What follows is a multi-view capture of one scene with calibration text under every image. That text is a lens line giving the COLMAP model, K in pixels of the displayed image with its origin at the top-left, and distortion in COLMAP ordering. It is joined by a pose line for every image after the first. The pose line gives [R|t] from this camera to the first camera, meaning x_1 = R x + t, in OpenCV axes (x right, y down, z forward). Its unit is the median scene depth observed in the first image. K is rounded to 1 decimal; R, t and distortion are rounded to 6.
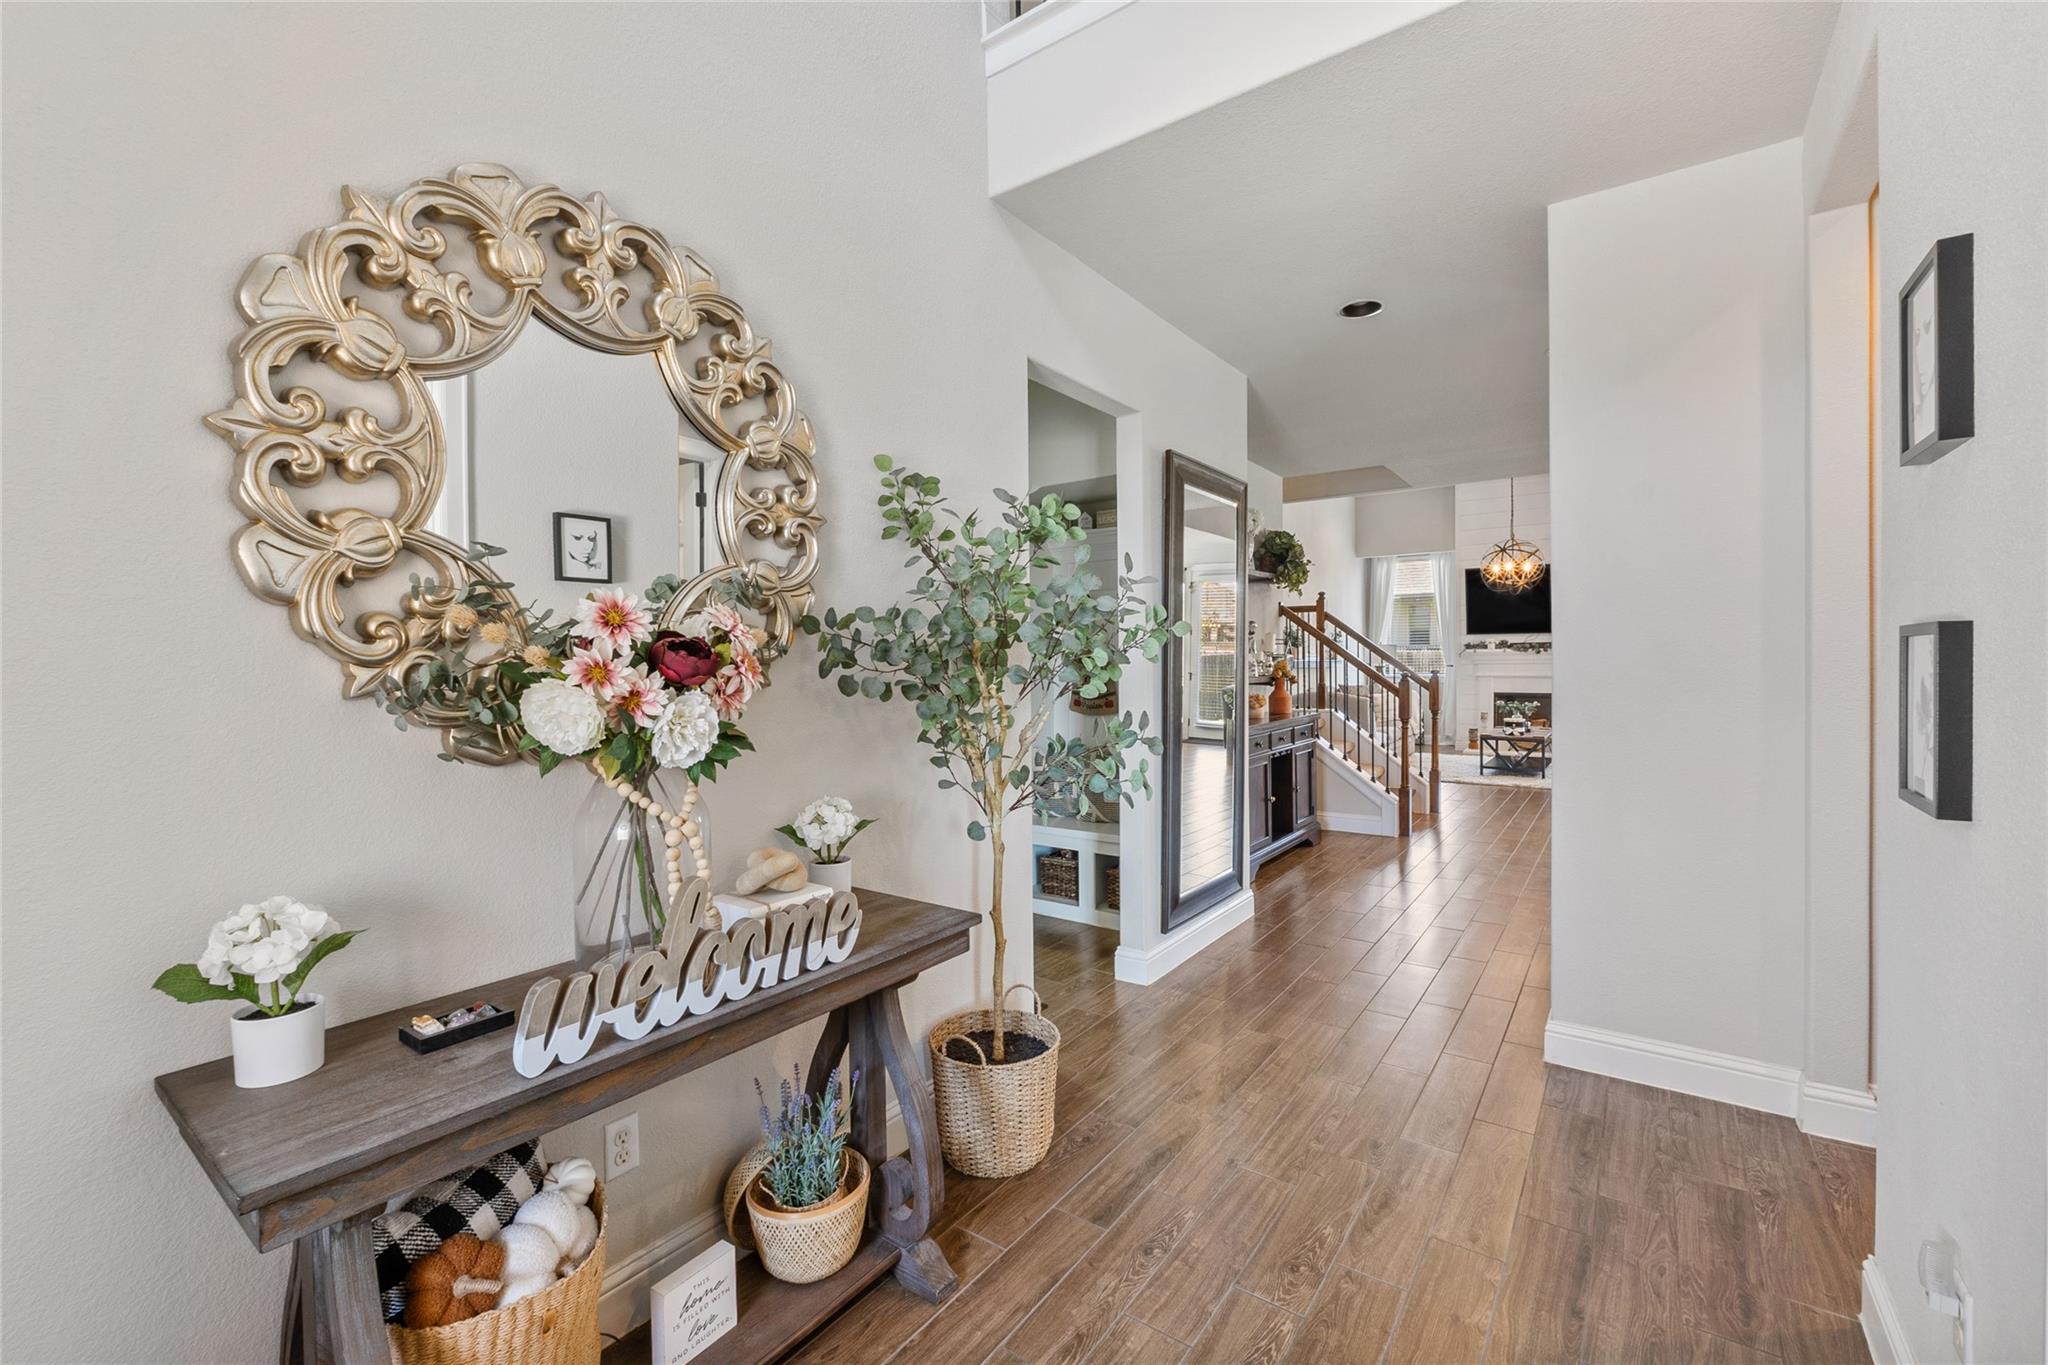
lens RADIAL K [[862.3, 0, 1023.0], [0, 862.3, 670.6], [0, 0, 1]] dist [-0.009837, 0.000339]
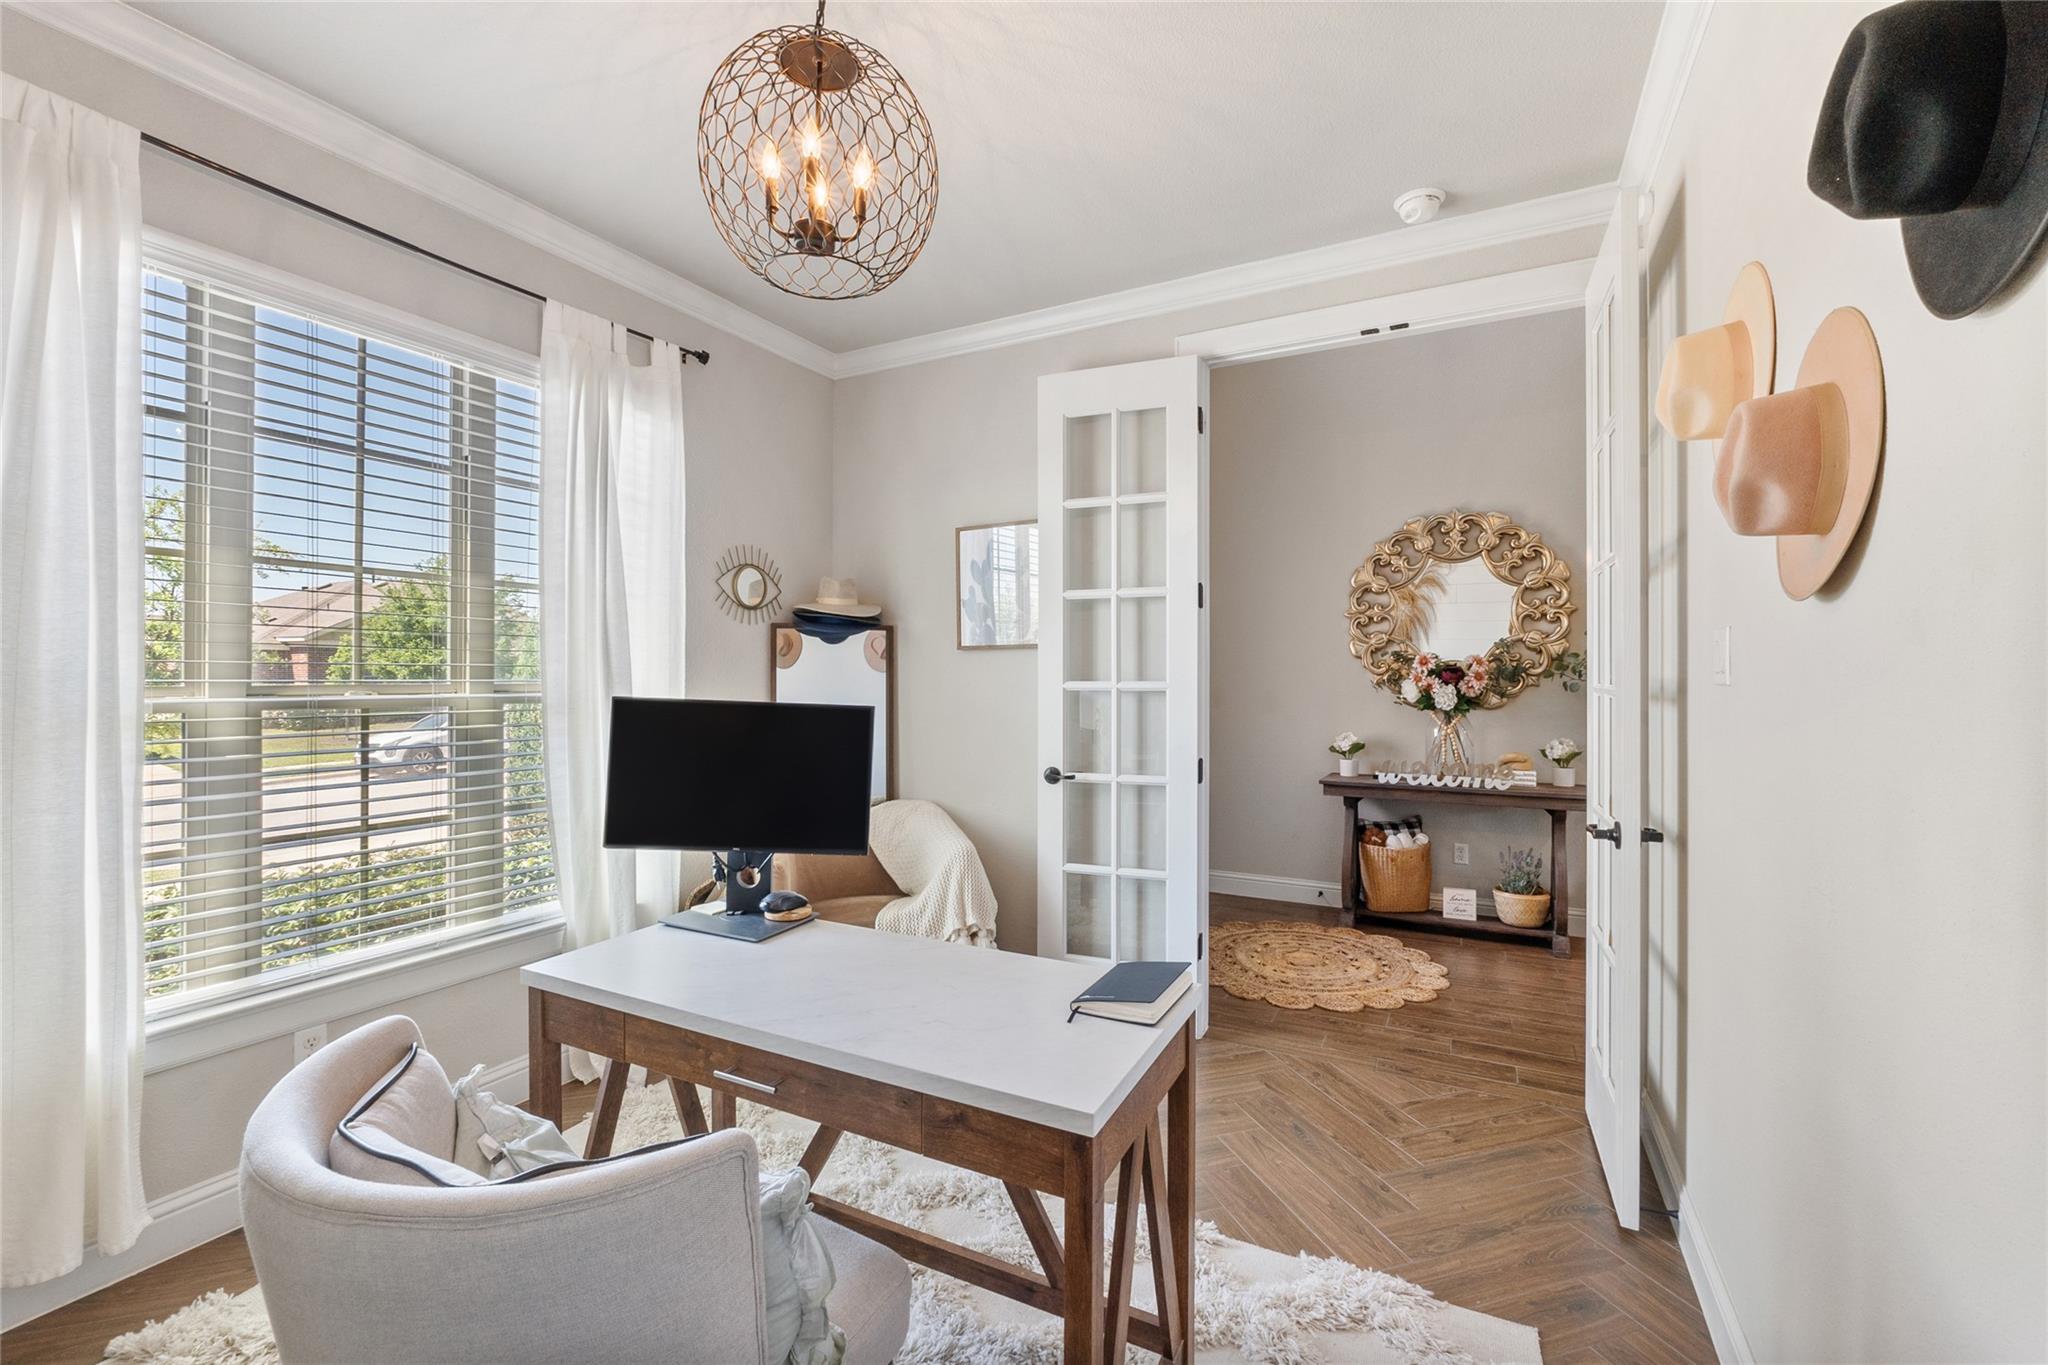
lens RADIAL K [[862.3, 0, 1020.5], [0, 862.3, 680.7], [0, 0, 1]] dist [-0.009837, 0.000339]
pose [[0.147721, 0.014872, -0.988917, 2.506323], [-0.009853, 0.999859, 0.013564, -0.017365], [0.988980, 0.007740, 0.147847, -0.979792]]
